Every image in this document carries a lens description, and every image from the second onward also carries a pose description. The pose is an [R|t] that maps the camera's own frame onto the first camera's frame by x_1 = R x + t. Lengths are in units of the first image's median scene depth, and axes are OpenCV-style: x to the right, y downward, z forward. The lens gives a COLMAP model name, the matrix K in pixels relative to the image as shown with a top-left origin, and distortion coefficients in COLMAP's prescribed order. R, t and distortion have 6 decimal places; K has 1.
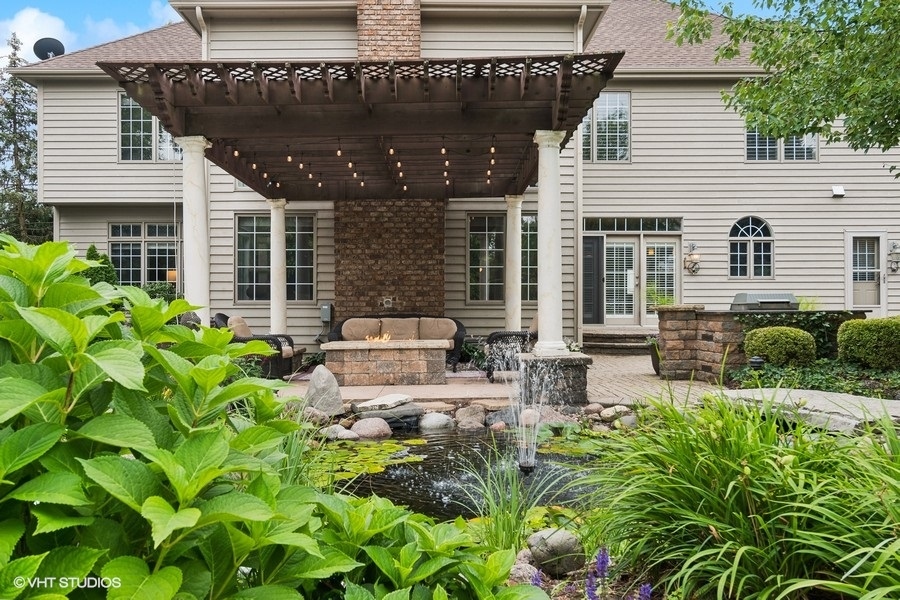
lens RADIAL K [[696.7, 0, 434.1], [0, 696.7, 309.6], [0, 0, 1]] dist [0.000319, 0.008919]
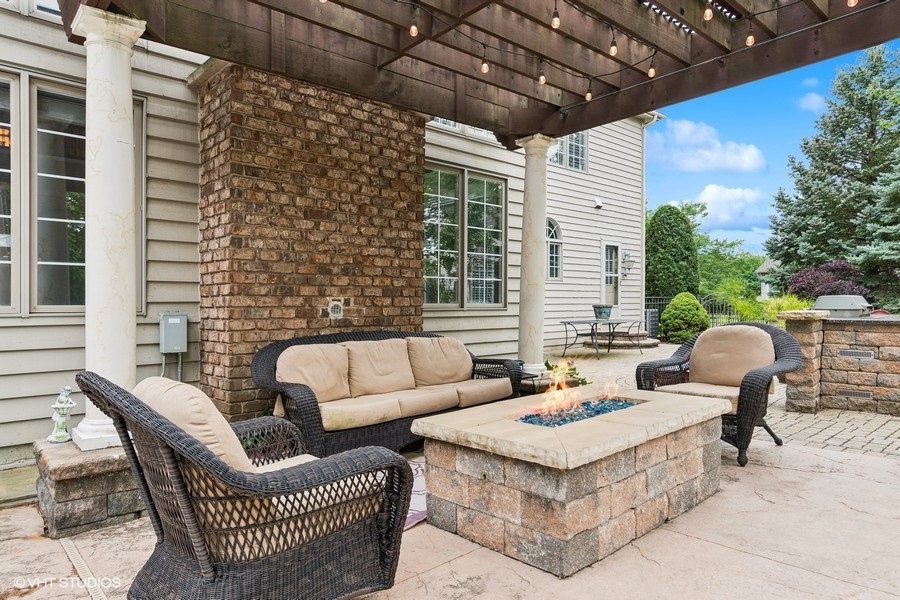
lens RADIAL K [[578.4, 0, 447.9], [0, 578.4, 309.3], [0, 0, 1]] dist [-0.008081, -0.005125]
pose [[0.733131, -0.008434, 0.680035, -0.288876], [0.001394, 0.999940, 0.010898, -0.014585], [-0.680086, -0.007042, 0.733099, 0.643922]]
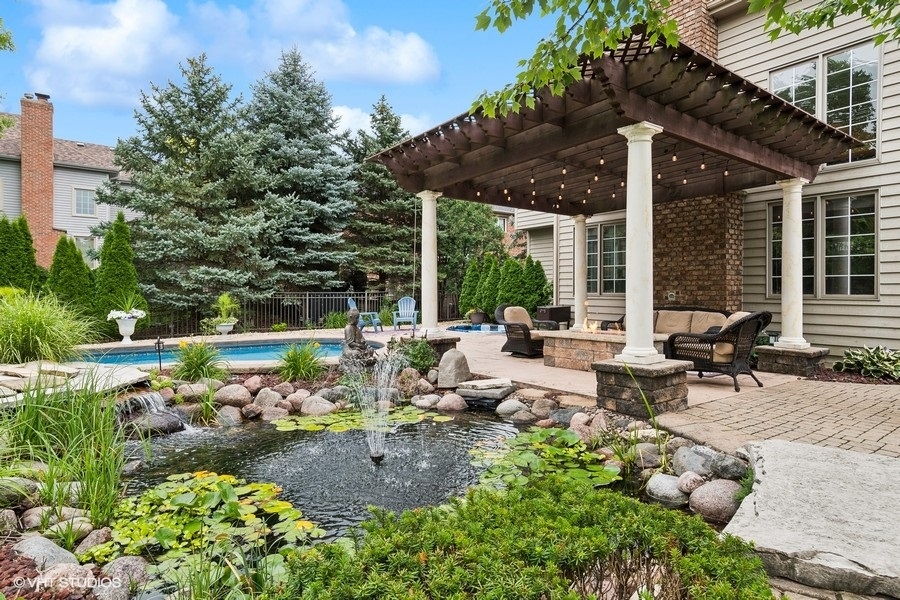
lens RADIAL K [[489.5, 0, 441.1], [0, 489.5, 294.6], [0, 0, 1]] dist [0.005266, 0.002358]
pose [[0.586035, 0.009700, -0.810227, 0.349199], [0.000529, 0.999924, 0.012353, -0.022155], [0.810285, -0.007668, 0.585985, 0.249303]]
